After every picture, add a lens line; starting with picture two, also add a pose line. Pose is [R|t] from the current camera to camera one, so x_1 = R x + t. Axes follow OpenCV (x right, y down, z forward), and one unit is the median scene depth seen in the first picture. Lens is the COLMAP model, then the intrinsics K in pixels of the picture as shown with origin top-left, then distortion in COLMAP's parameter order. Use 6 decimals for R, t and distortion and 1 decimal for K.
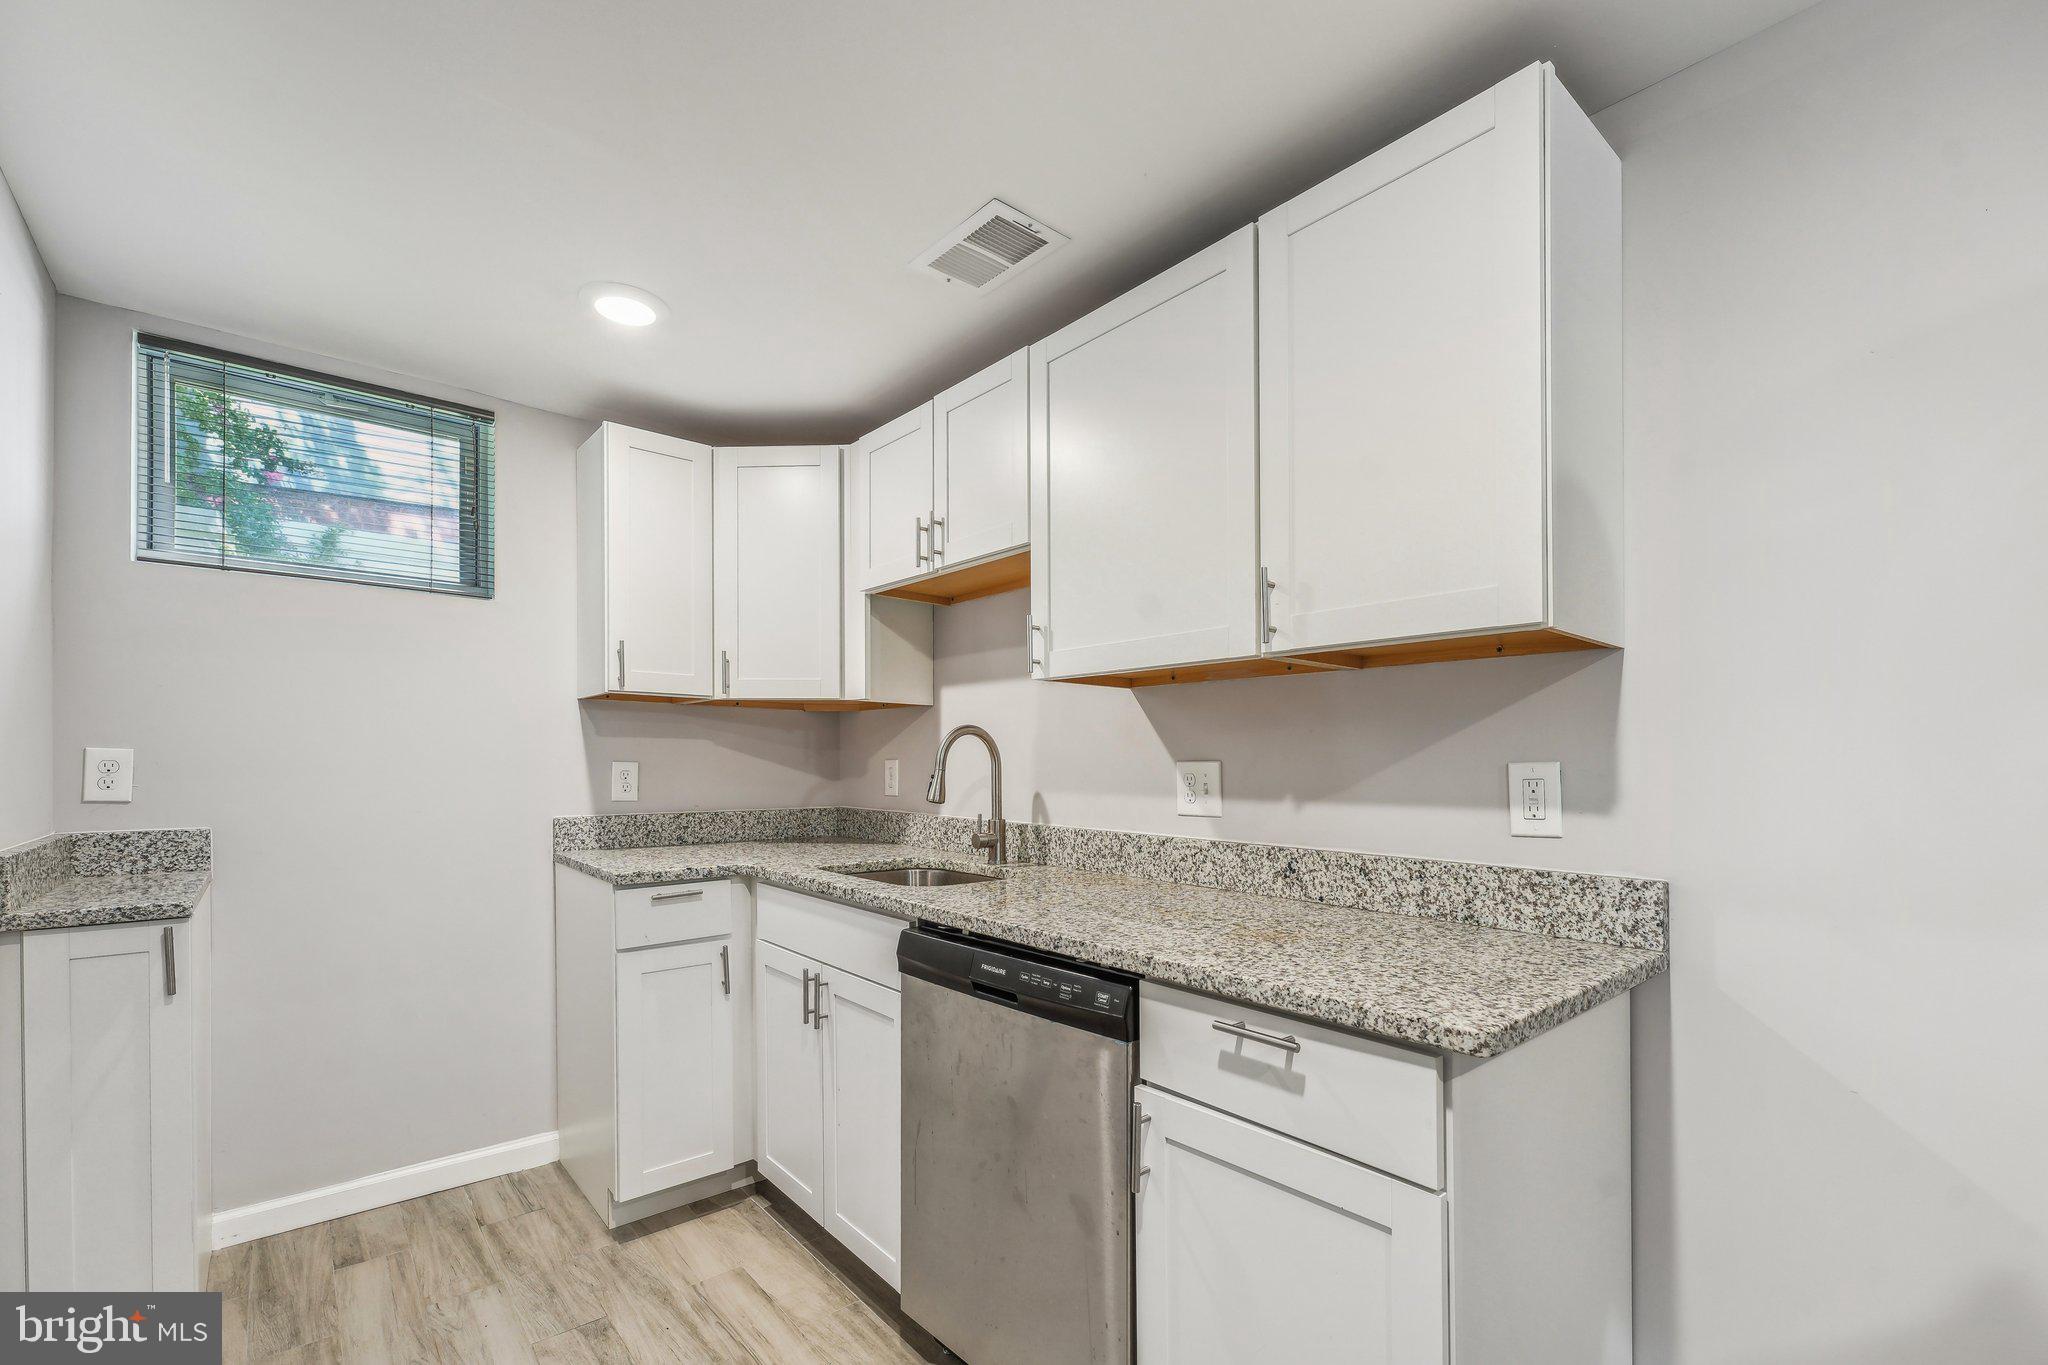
lens RADIAL K [[886.0, 0, 1022.4], [0, 886.0, 767.7], [0, 0, 1]] dist [0.005753, -0.000318]
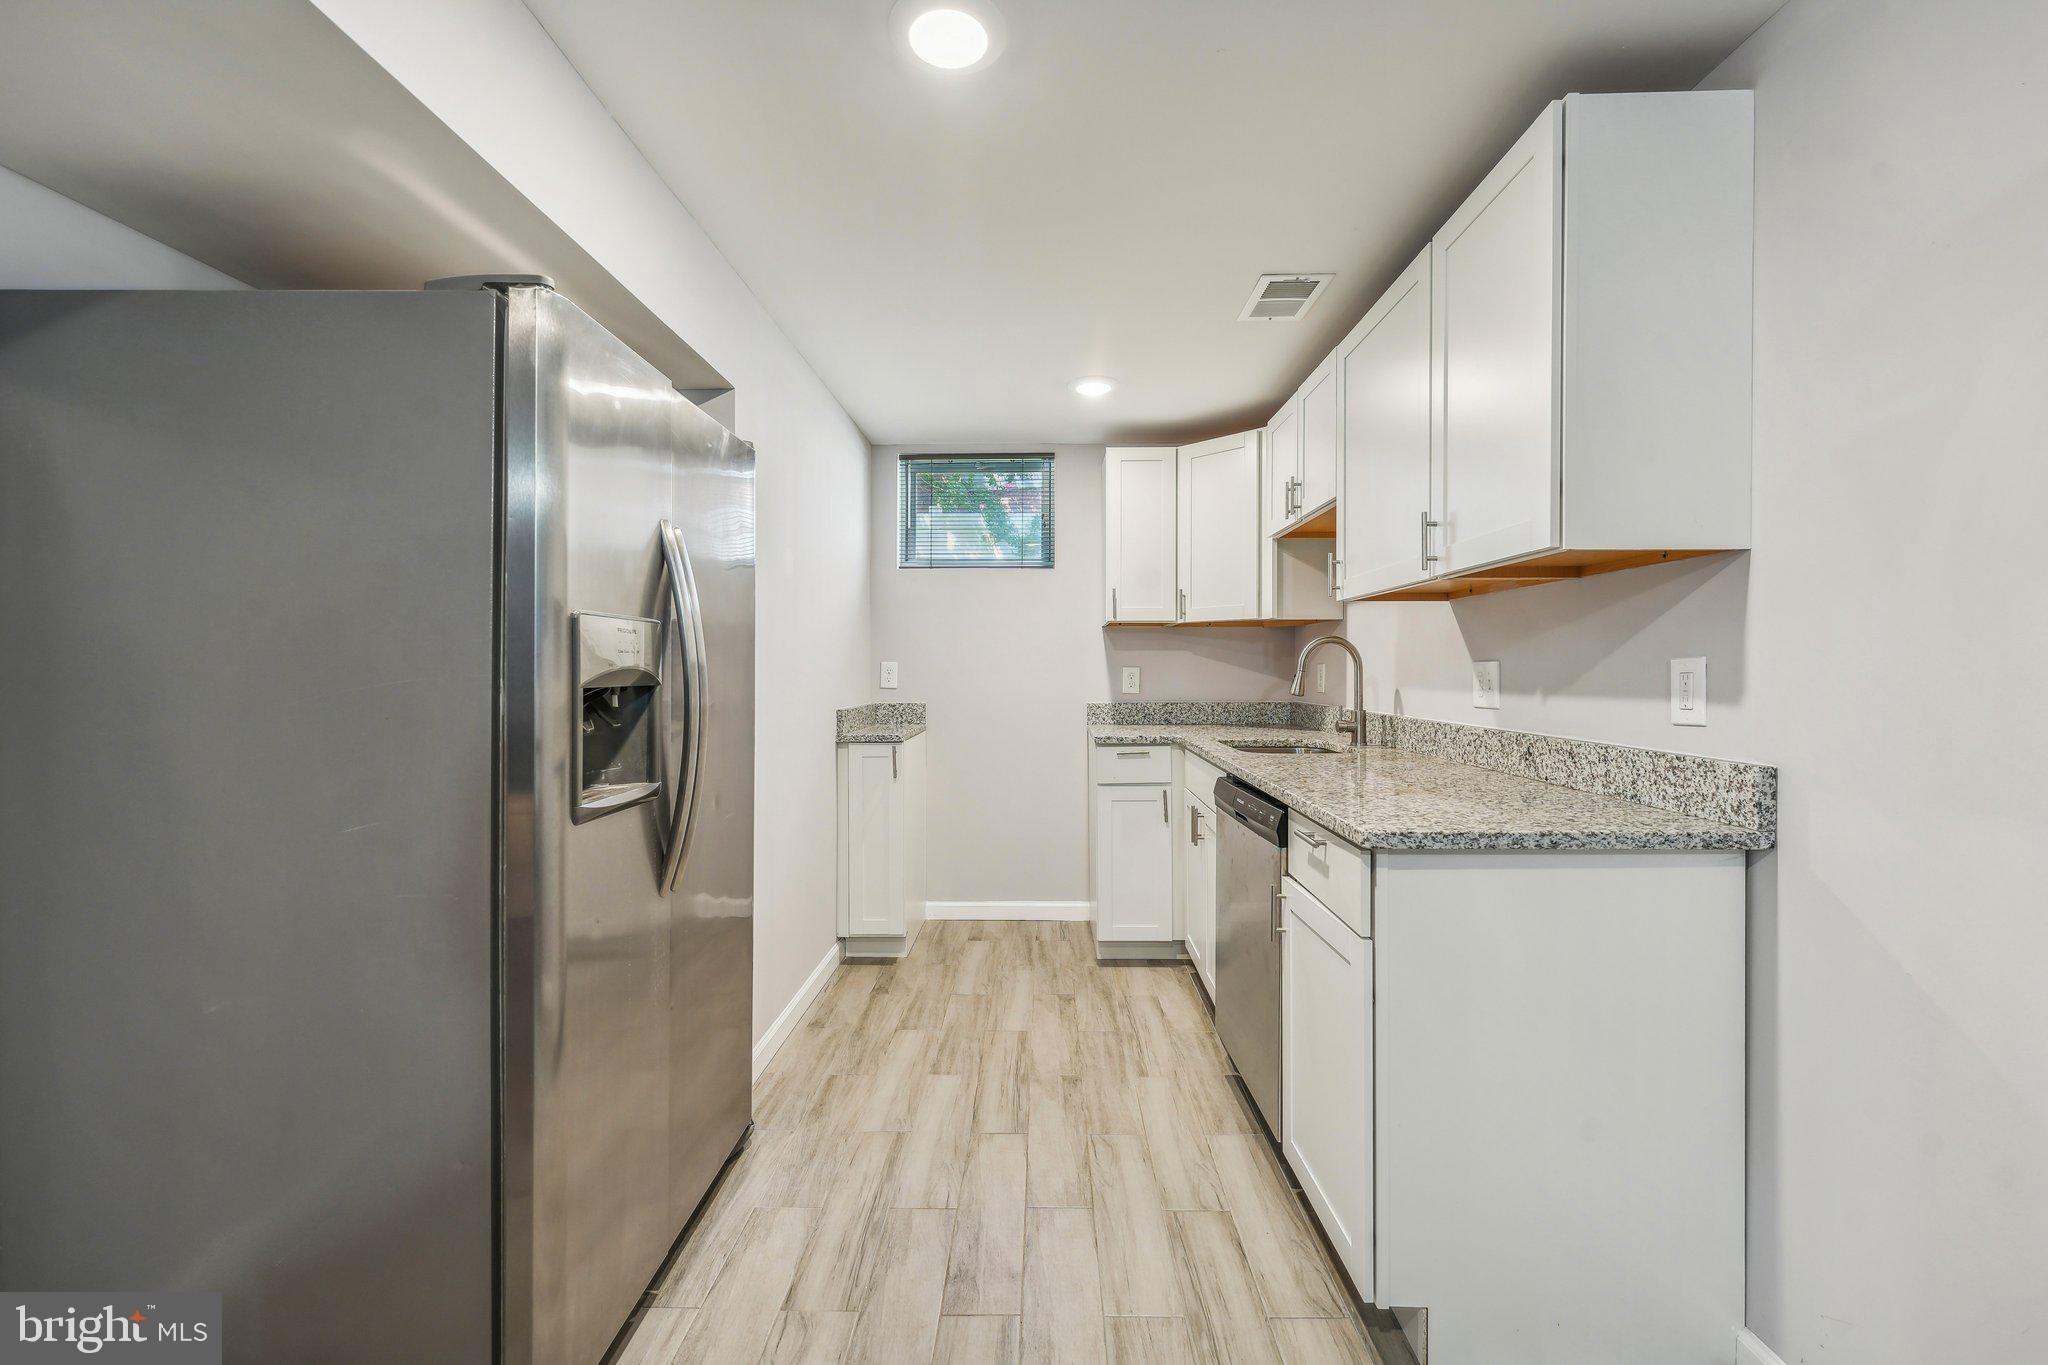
lens RADIAL K [[877.4, 0, 1069.4], [0, 877.4, 685.7], [0, 0, 1]] dist [0.000701, -0.000433]
pose [[0.764721, 0.004347, -0.644347, 0.575254], [0.002095, 0.999955, 0.009234, 0.014329], [0.644358, -0.008411, 0.764678, -0.265541]]
